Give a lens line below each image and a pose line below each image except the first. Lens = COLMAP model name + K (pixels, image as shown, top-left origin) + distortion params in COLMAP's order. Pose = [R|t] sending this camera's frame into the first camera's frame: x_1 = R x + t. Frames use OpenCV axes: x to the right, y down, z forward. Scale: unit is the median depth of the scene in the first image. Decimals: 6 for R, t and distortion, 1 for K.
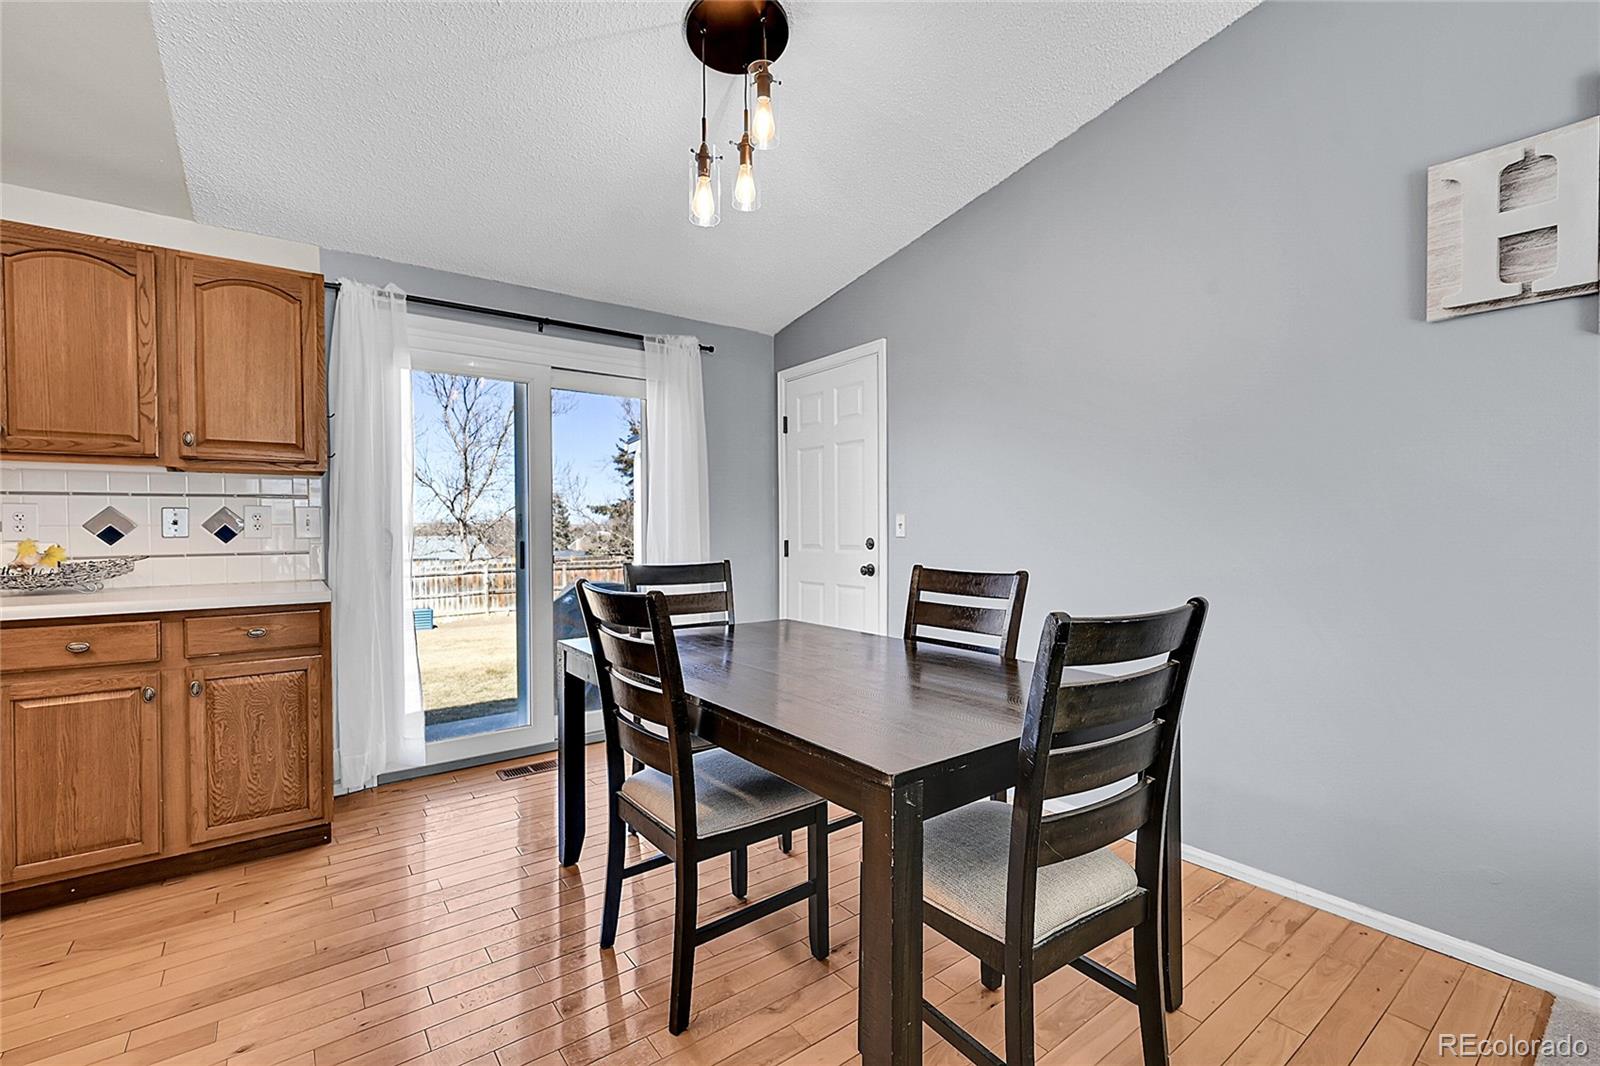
lens RADIAL K [[695.5, 0, 806.3], [0, 695.5, 533.6], [0, 0, 1]] dist [-0.000821, -0.000116]
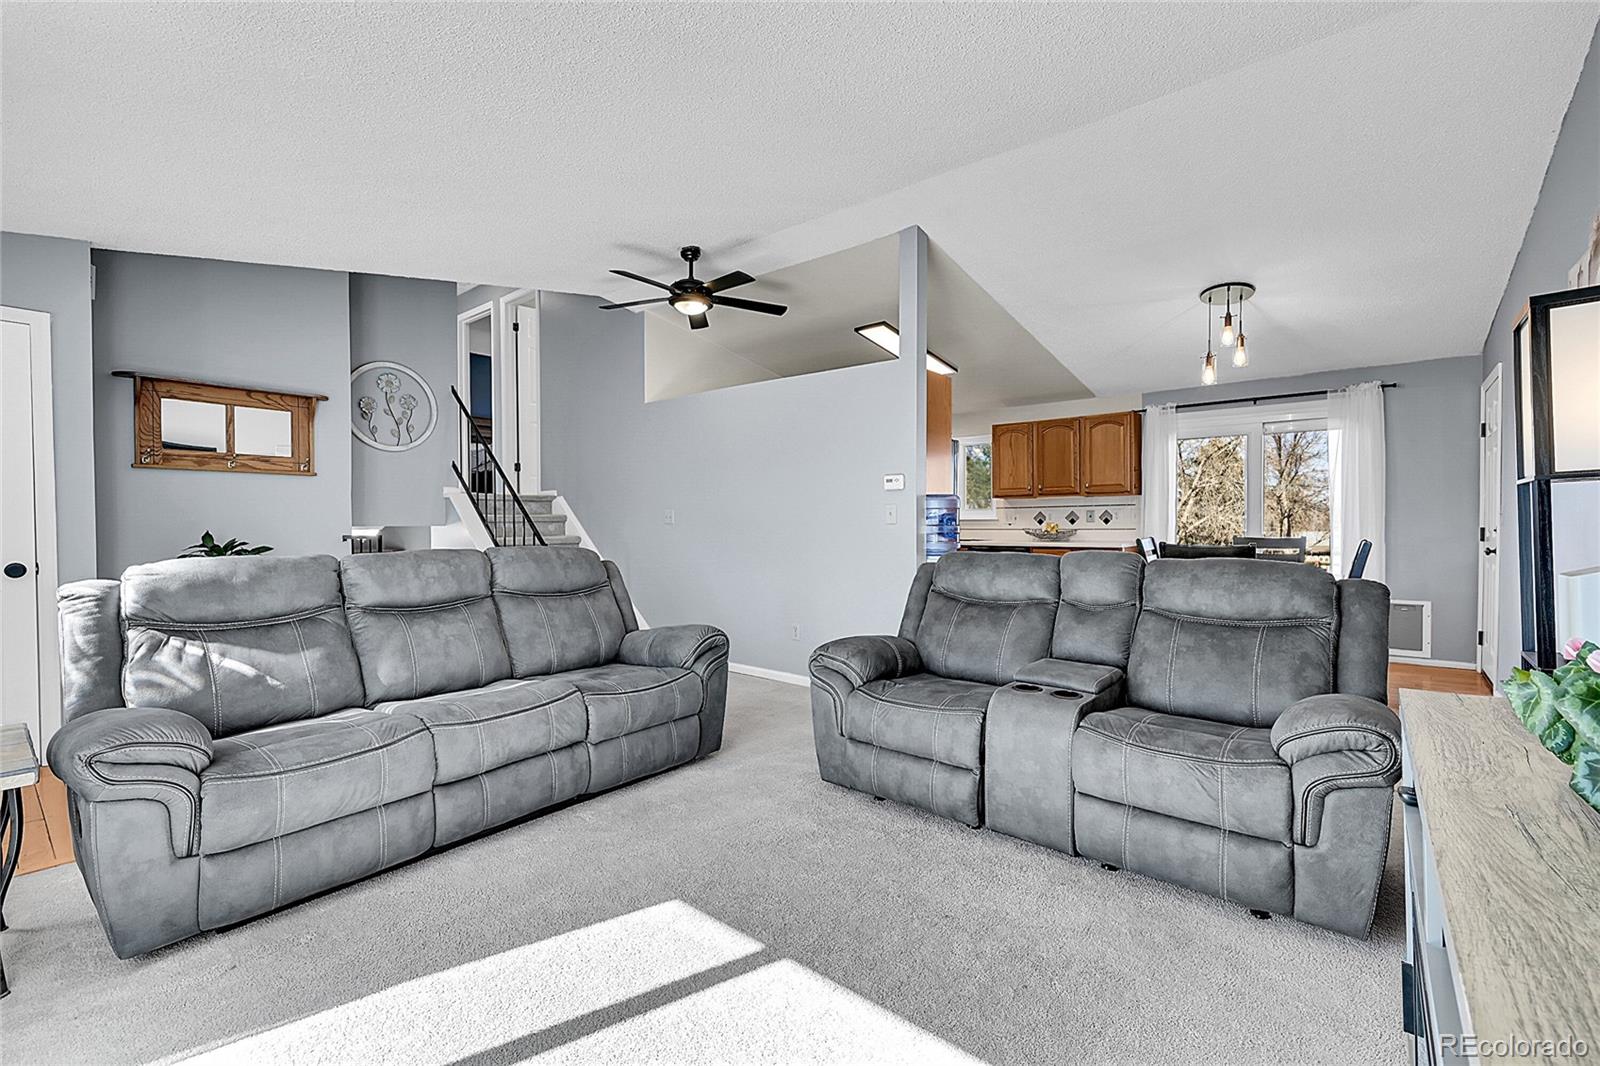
lens RADIAL K [[695.5, 0, 806.3], [0, 695.5, 533.6], [0, 0, 1]] dist [-0.000821, -0.000116]
pose [[0.238605, 0.016706, -0.970973, 1.404926], [-0.006203, 0.999858, 0.015679, 0.014461], [0.971097, 0.002282, 0.238675, -0.669798]]
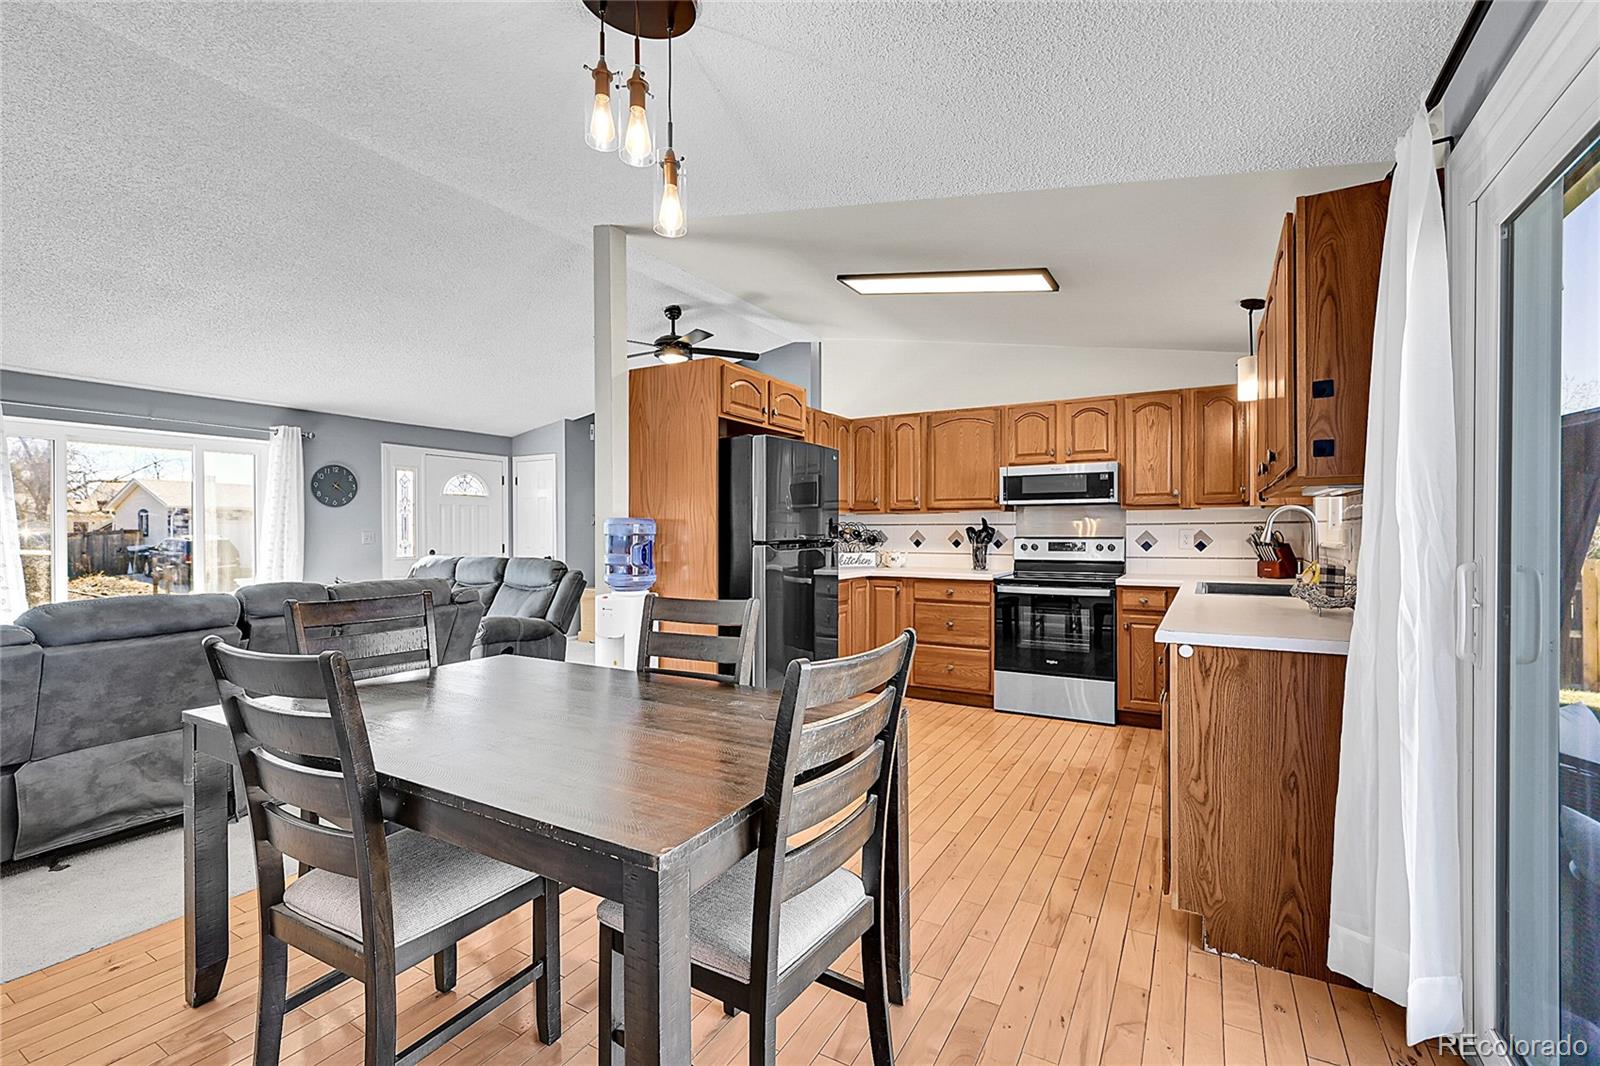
lens RADIAL K [[695.5, 0, 806.3], [0, 695.5, 533.6], [0, 0, 1]] dist [-0.000821, -0.000116]
pose [[-0.920540, 0.003712, -0.390632, 0.045865], [-0.000609, 0.999940, 0.010937, -0.039527], [0.390649, 0.010306, -0.920482, 1.516752]]
